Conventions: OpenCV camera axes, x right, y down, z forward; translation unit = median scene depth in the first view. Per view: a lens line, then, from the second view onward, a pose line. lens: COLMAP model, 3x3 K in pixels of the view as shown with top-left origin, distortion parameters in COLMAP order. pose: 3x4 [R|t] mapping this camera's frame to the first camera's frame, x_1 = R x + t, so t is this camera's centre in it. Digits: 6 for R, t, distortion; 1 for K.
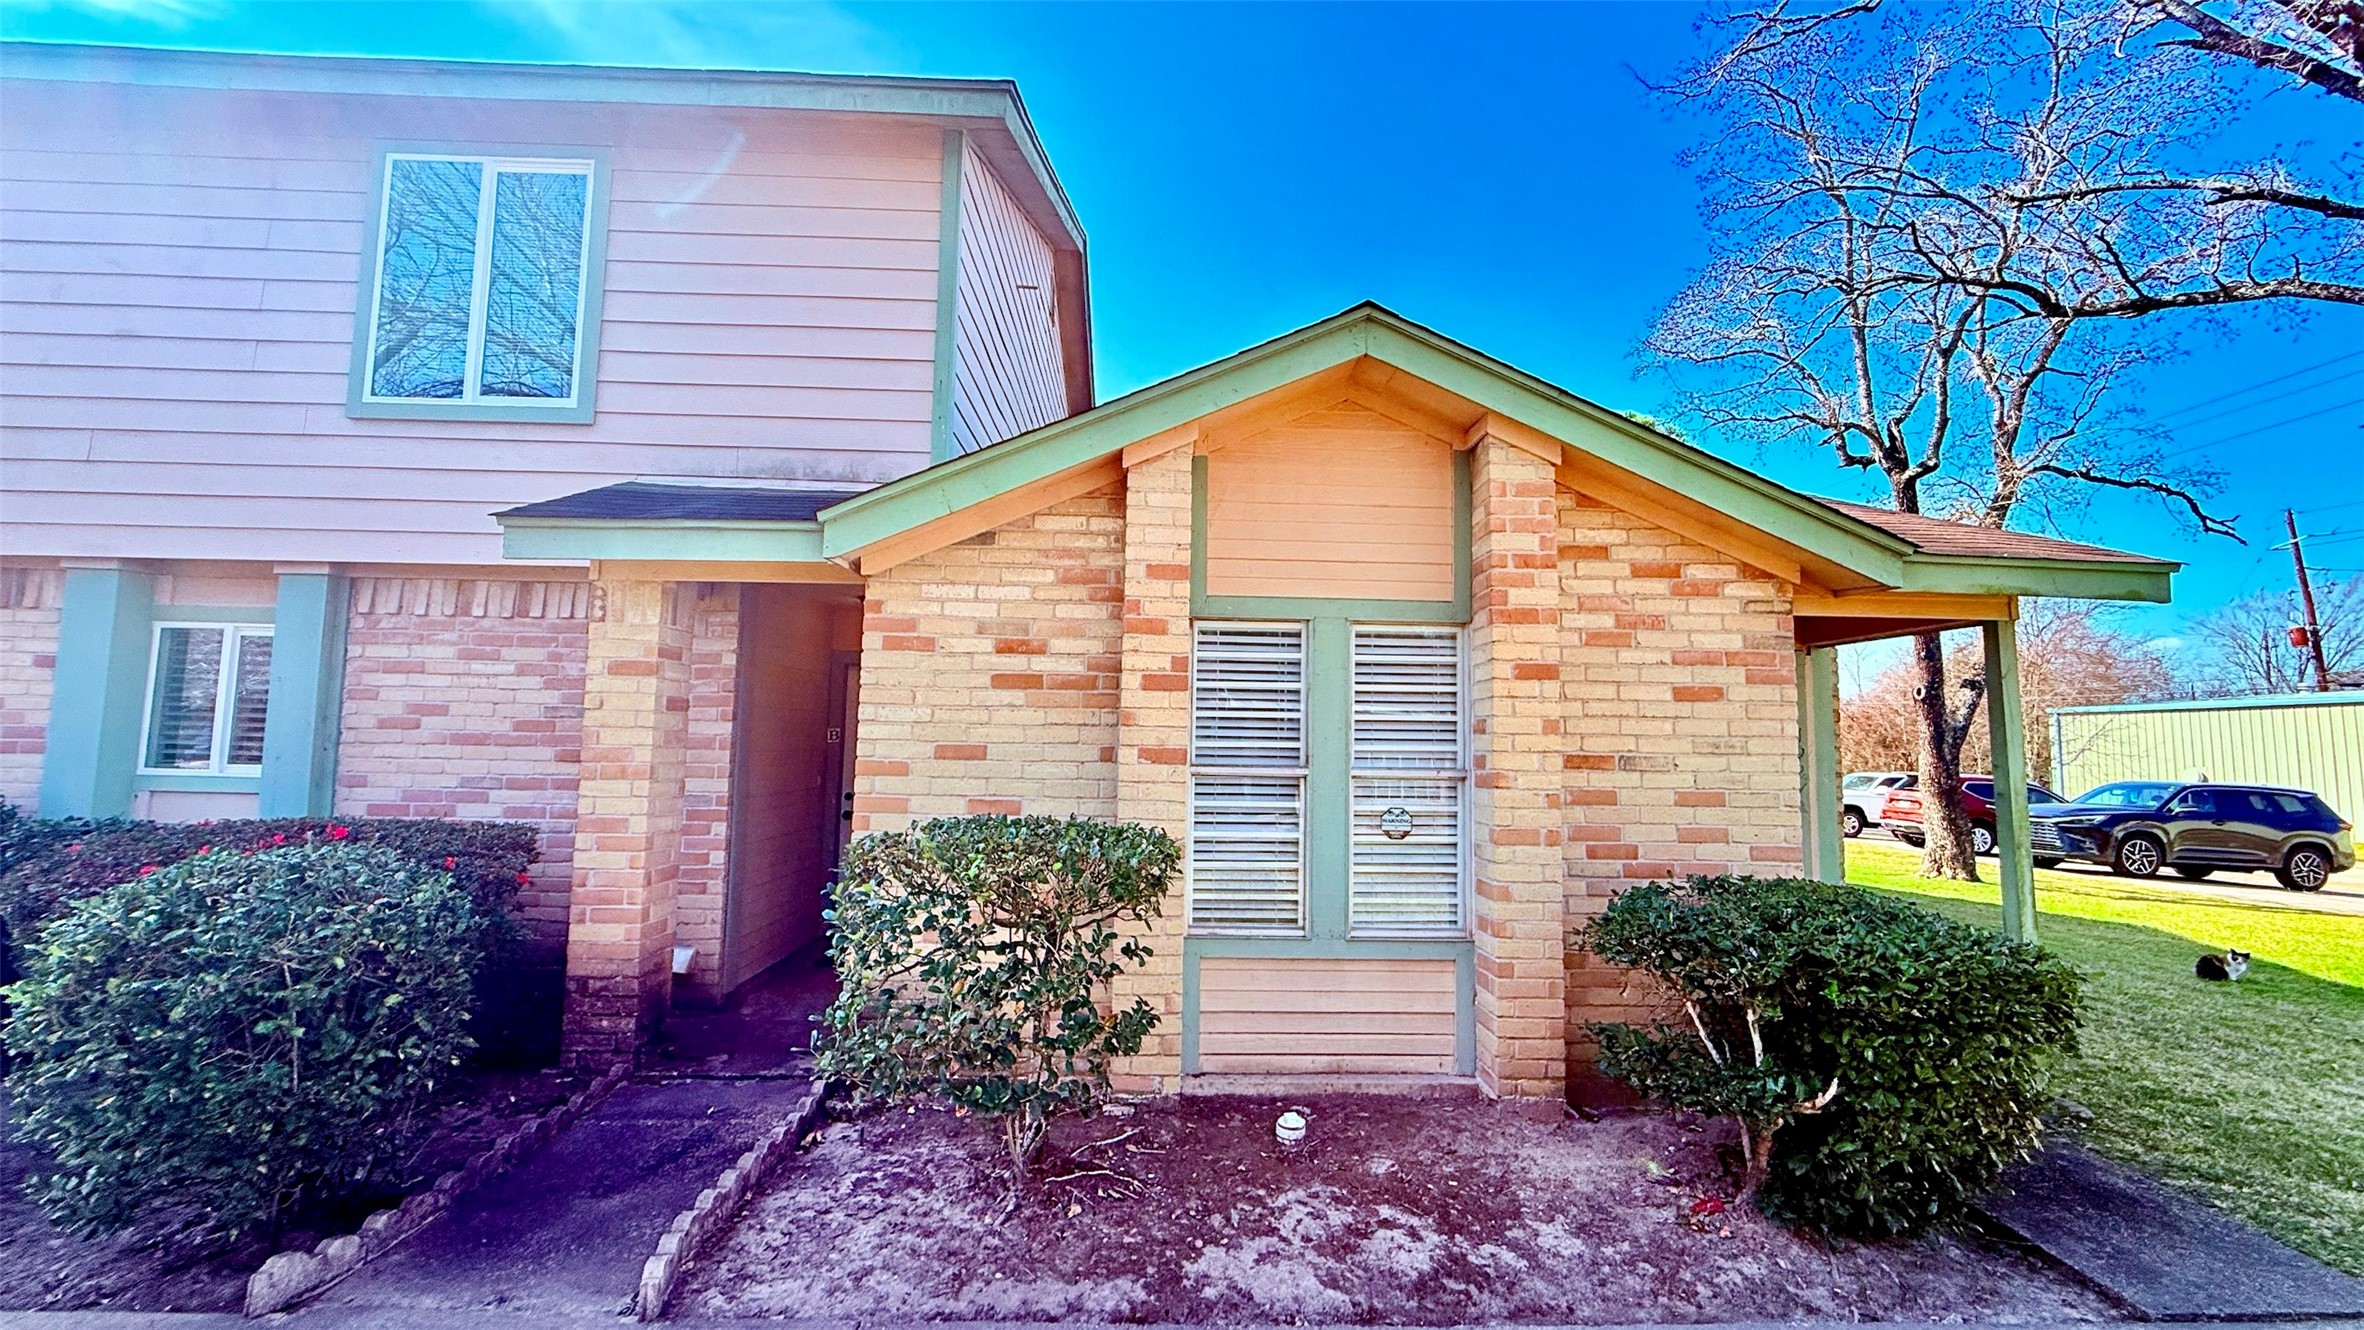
lens RADIAL K [[950.1, 0, 1182.0], [0, 950.1, 665.0], [0, 0, 1]] dist [0.001226, 0.000132]
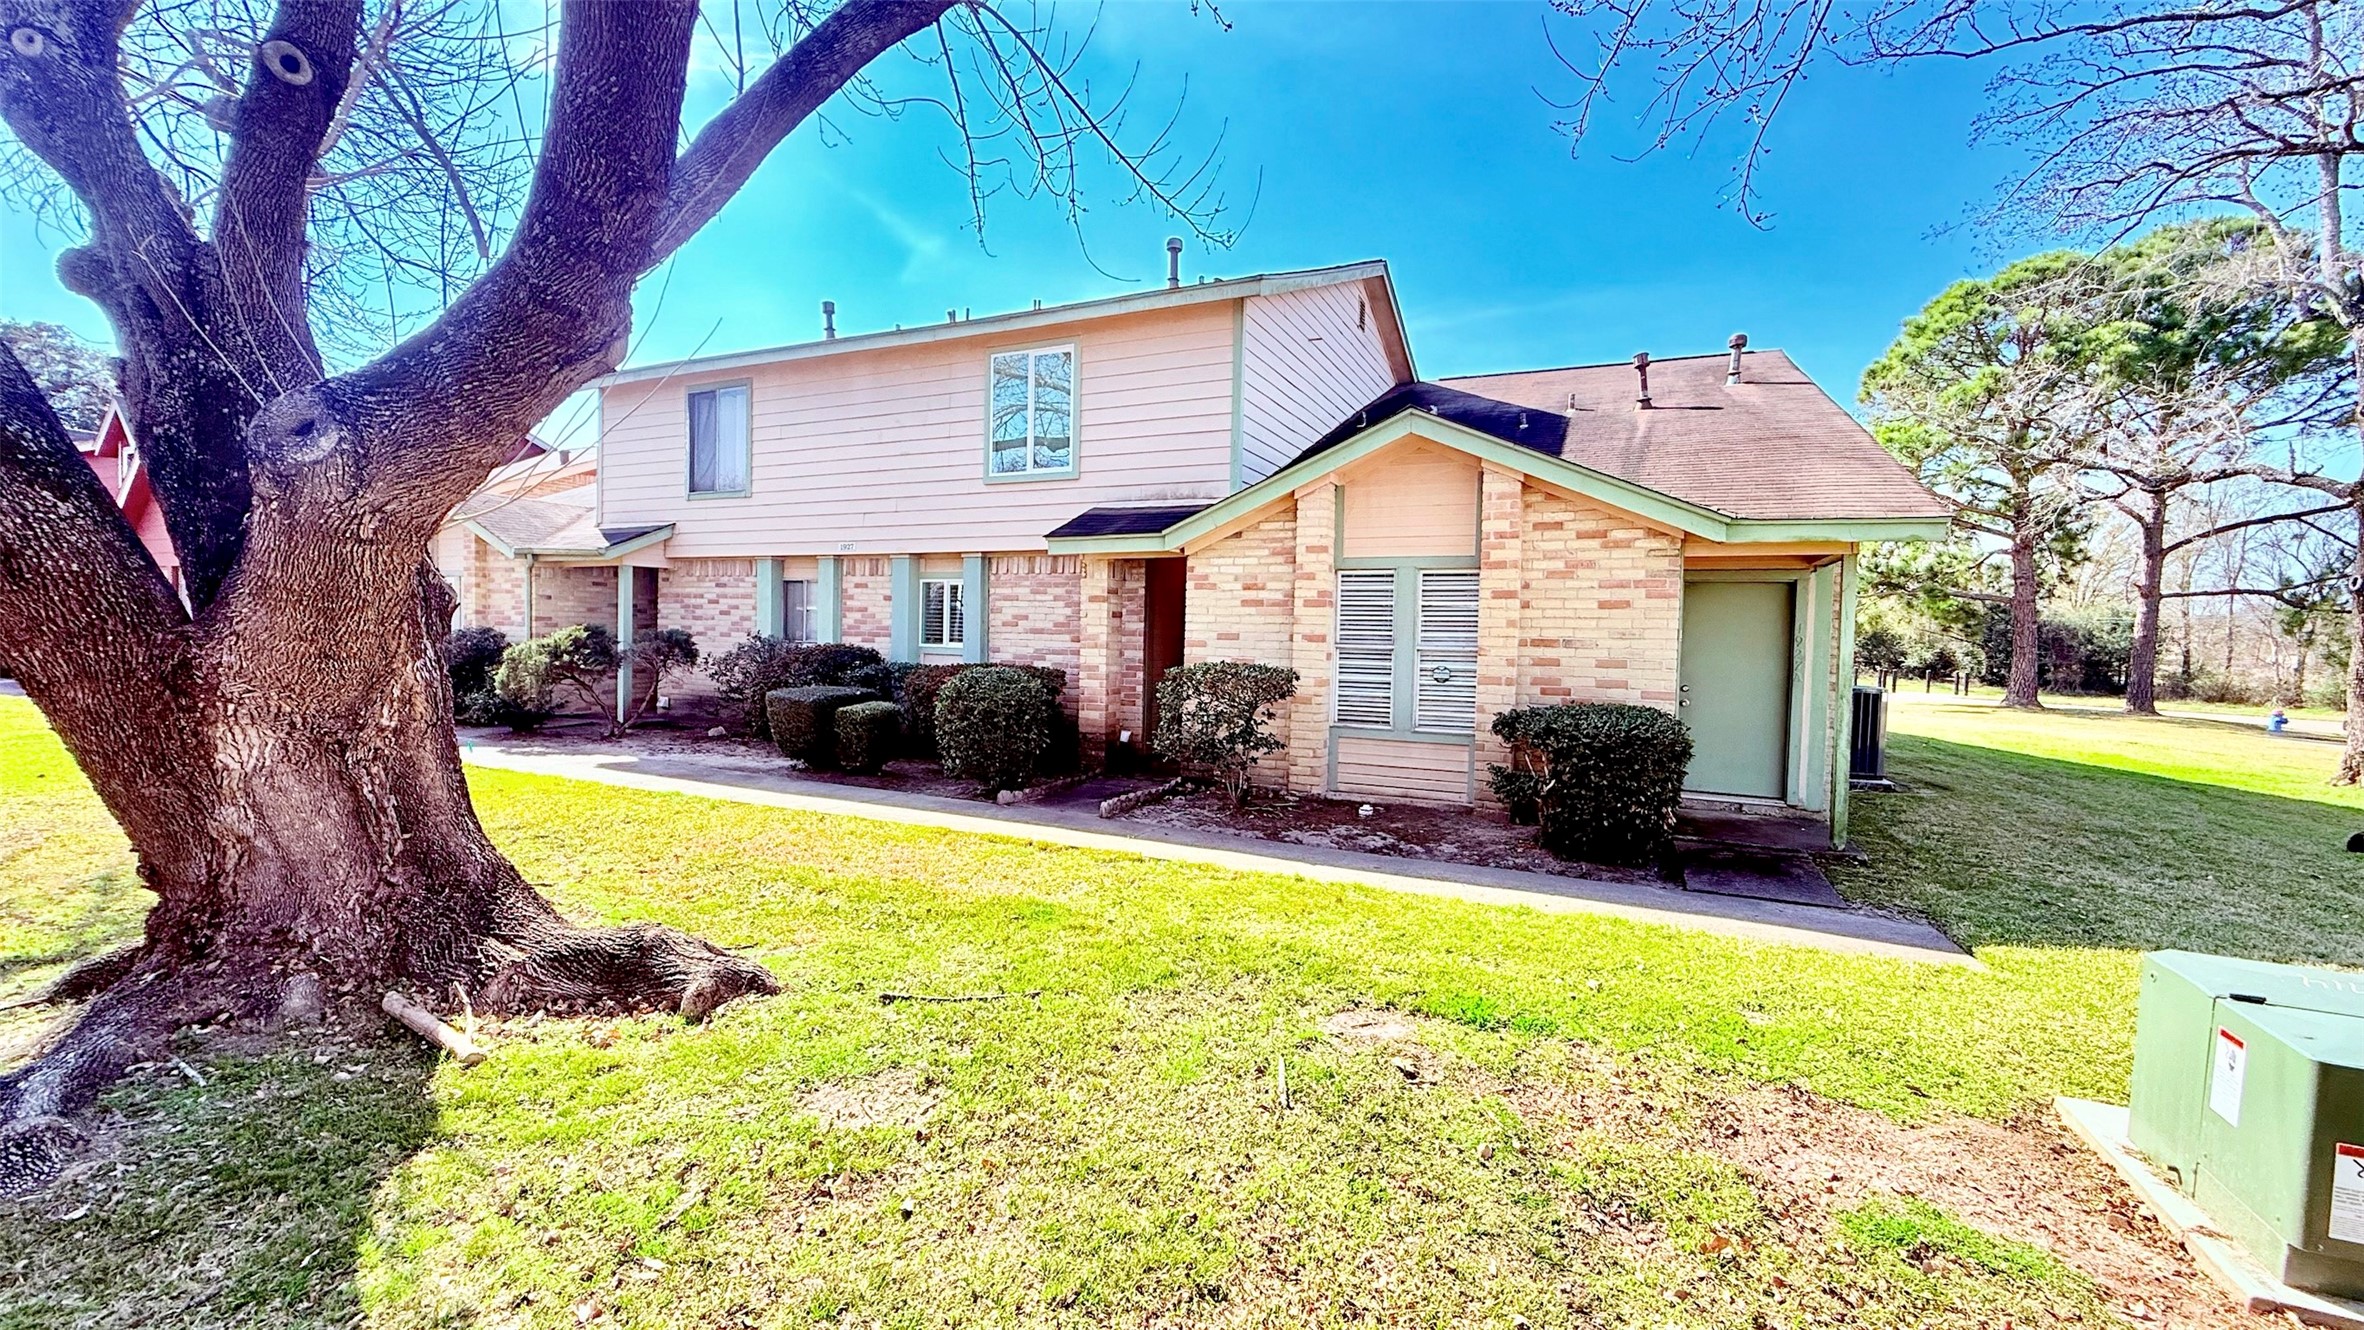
lens RADIAL K [[950.1, 0, 1182.0], [0, 950.1, 665.0], [0, 0, 1]] dist [0.001226, 0.000132]
pose [[0.892365, 0.016000, -0.451031, 0.623844], [0.032443, 0.994512, 0.099470, -0.059285], [0.450147, -0.103396, 0.886948, -0.930649]]
